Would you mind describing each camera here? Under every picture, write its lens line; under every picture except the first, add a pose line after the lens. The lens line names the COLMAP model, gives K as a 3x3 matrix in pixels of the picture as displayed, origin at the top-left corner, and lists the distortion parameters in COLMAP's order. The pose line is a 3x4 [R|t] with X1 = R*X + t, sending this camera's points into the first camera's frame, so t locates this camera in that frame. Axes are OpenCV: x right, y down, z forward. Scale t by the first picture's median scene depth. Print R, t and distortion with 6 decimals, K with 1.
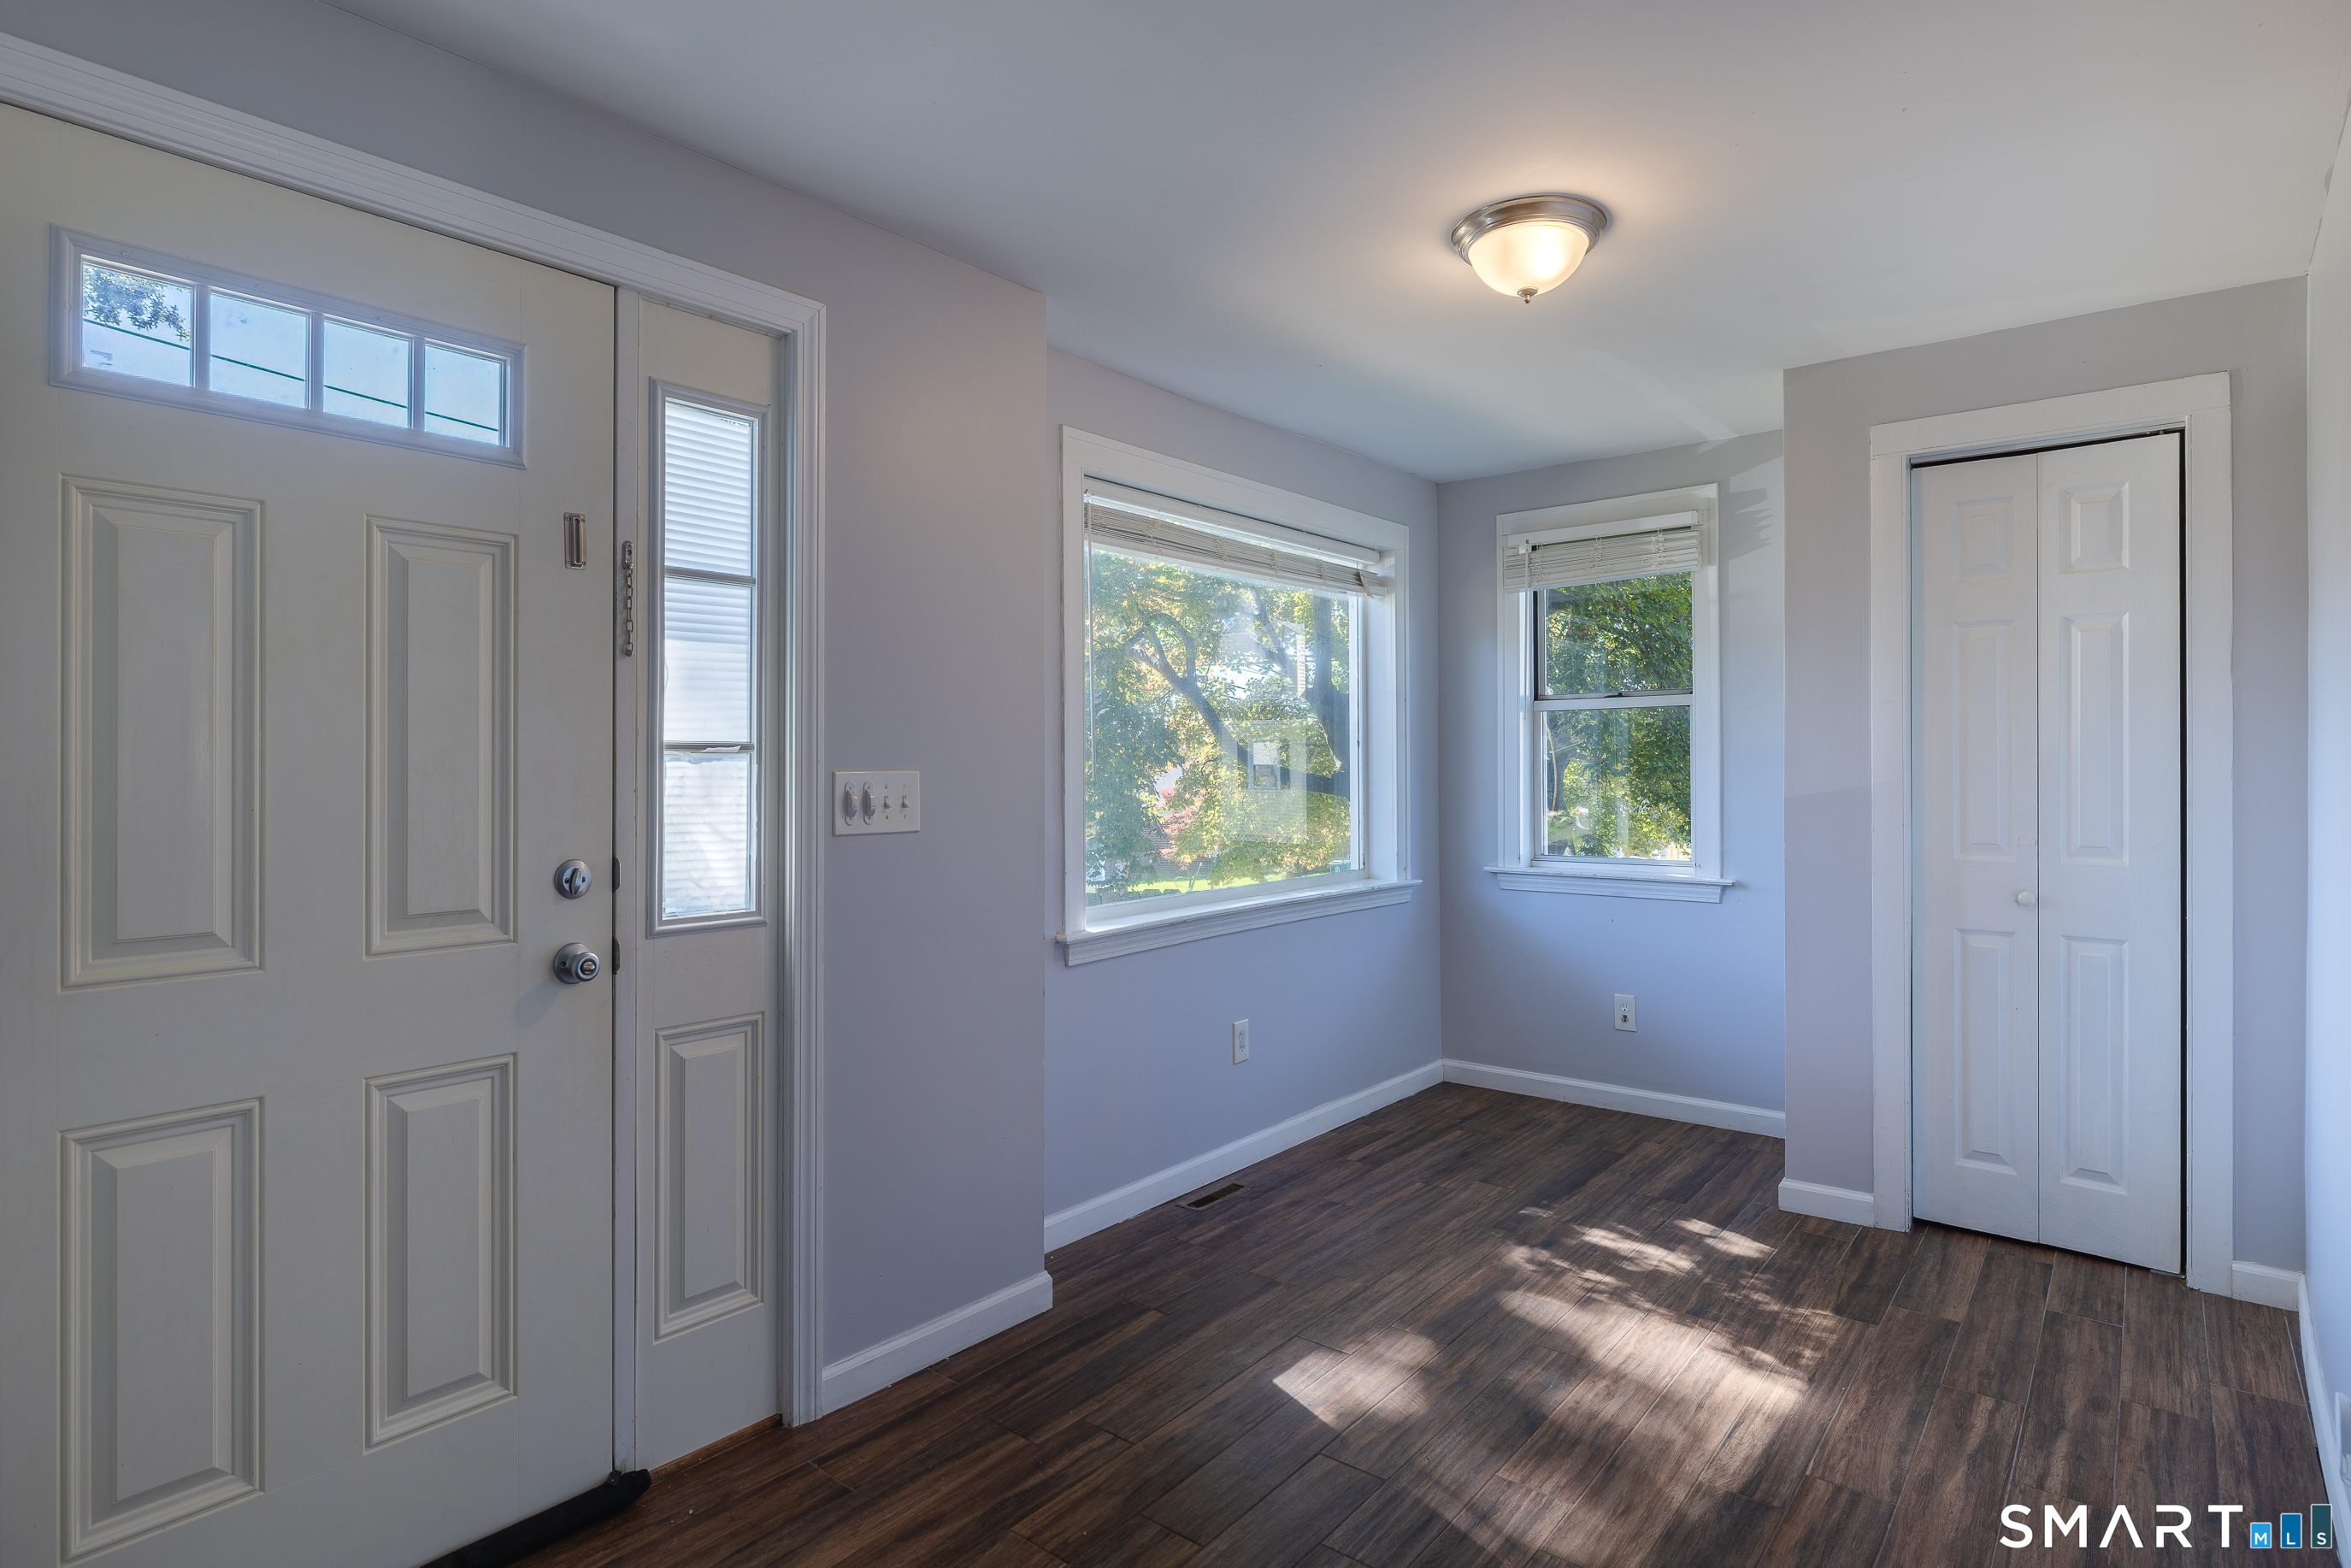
lens RADIAL K [[1274.5, 0, 1069.1], [0, 1274.5, 753.7], [0, 0, 1]] dist [-0.006896, 0.001924]
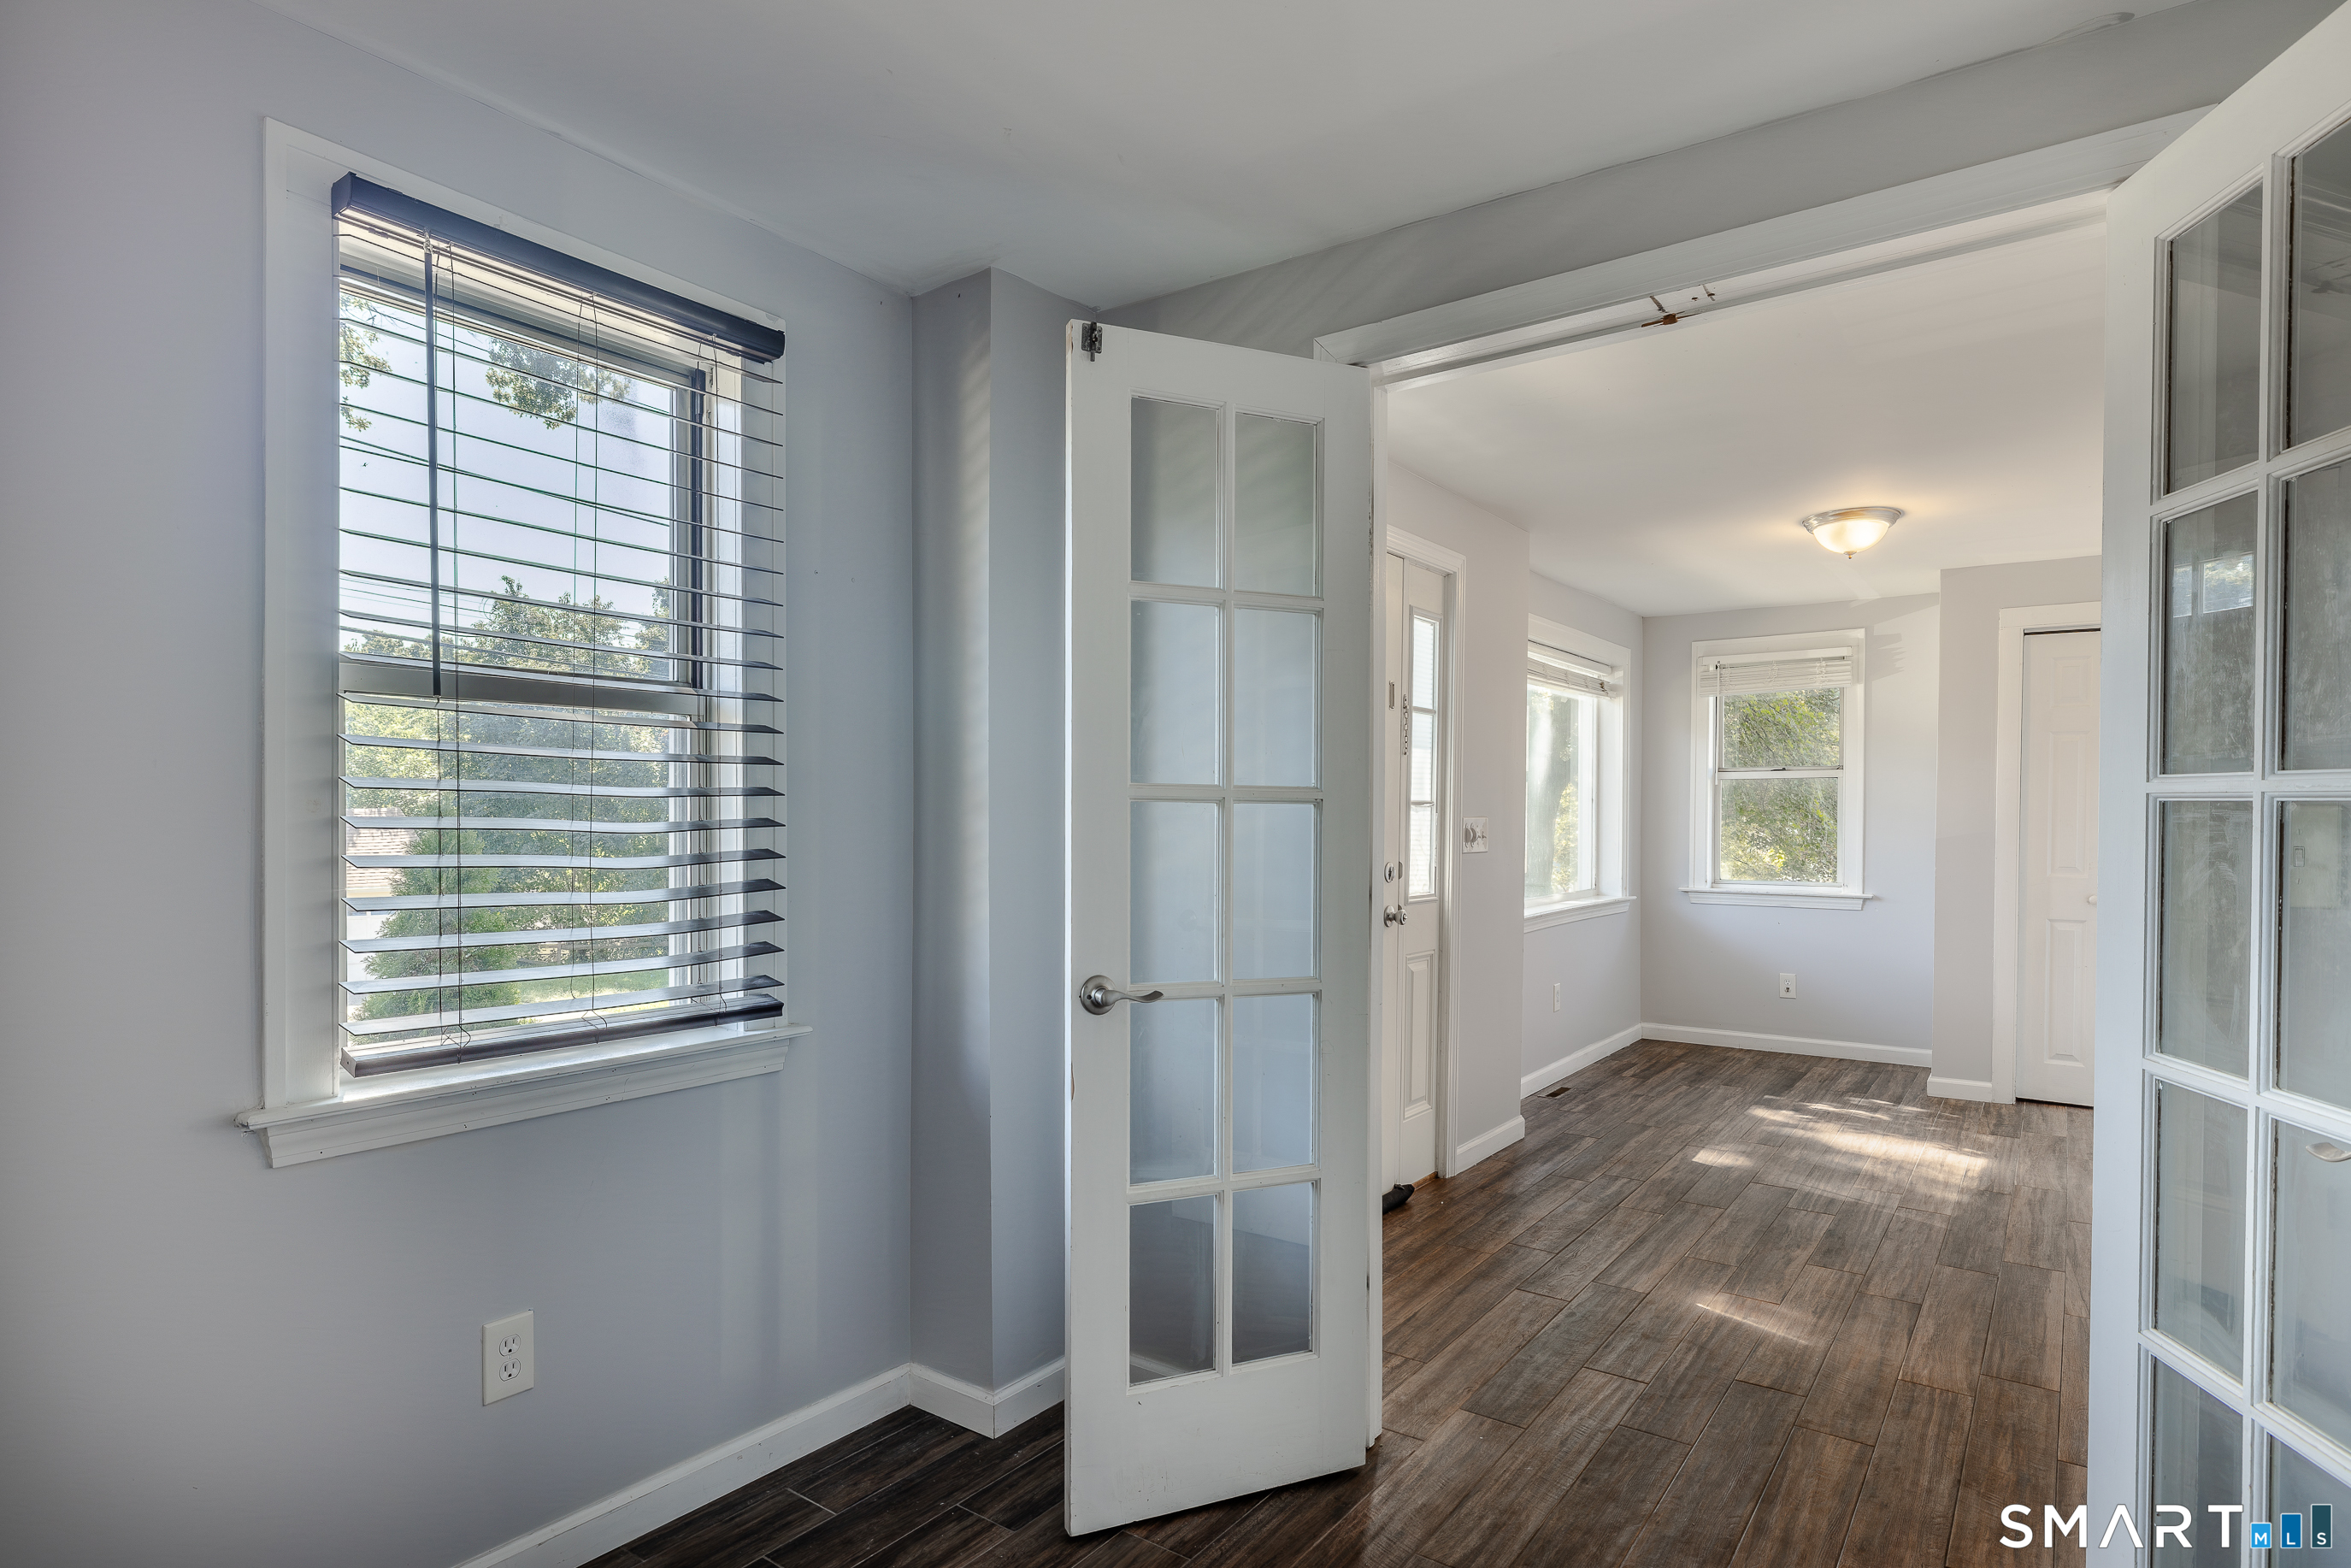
lens RADIAL K [[1202.6, 0, 1071.7], [0, 1202.6, 818.3], [0, 0, 1]] dist [-0.006610, 0.002518]
pose [[0.999840, 0.007461, 0.016251, -0.575732], [-0.007660, 0.999897, 0.012170, -0.000181], [-0.016159, -0.012292, 0.999794, -0.513174]]
